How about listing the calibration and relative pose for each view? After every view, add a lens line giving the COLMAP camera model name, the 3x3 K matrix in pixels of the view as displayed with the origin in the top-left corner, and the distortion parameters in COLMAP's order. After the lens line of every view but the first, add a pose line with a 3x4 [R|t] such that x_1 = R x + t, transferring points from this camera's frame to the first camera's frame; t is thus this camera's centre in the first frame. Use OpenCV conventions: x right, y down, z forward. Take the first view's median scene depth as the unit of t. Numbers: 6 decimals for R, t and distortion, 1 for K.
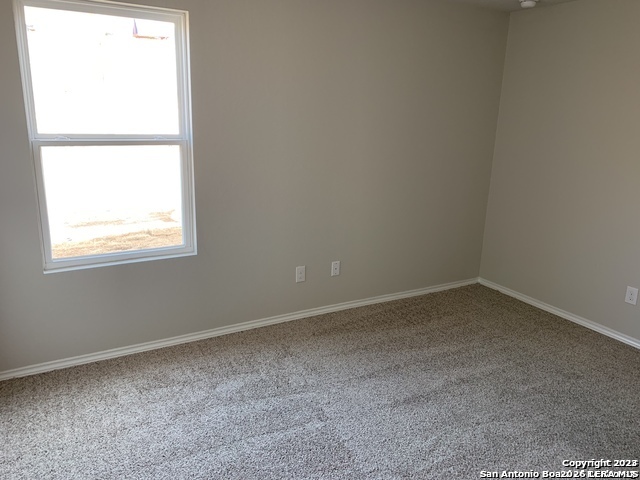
lens RADIAL K [[492.2, 0, 320.2], [0, 492.2, 233.6], [0, 0, 1]] dist [0.027757, -0.027728]
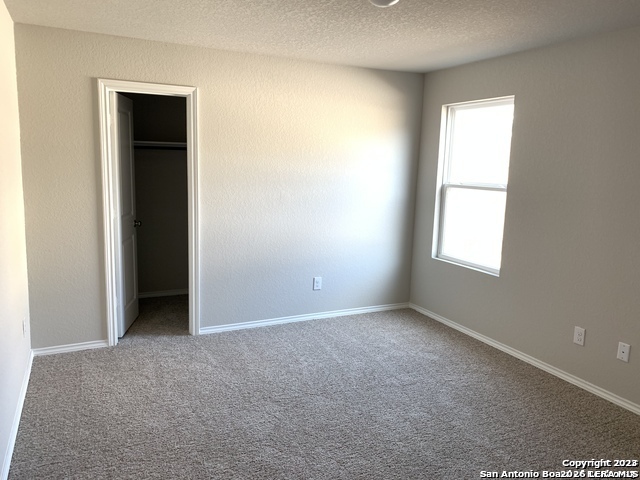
lens RADIAL K [[492.2, 0, 320.2], [0, 492.2, 233.6], [0, 0, 1]] dist [0.027757, -0.027728]
pose [[-0.076003, 0.118193, -0.990078, 1.032961], [-0.261434, 0.955850, 0.134176, -0.117505], [0.962225, 0.269037, -0.041747, 0.564321]]
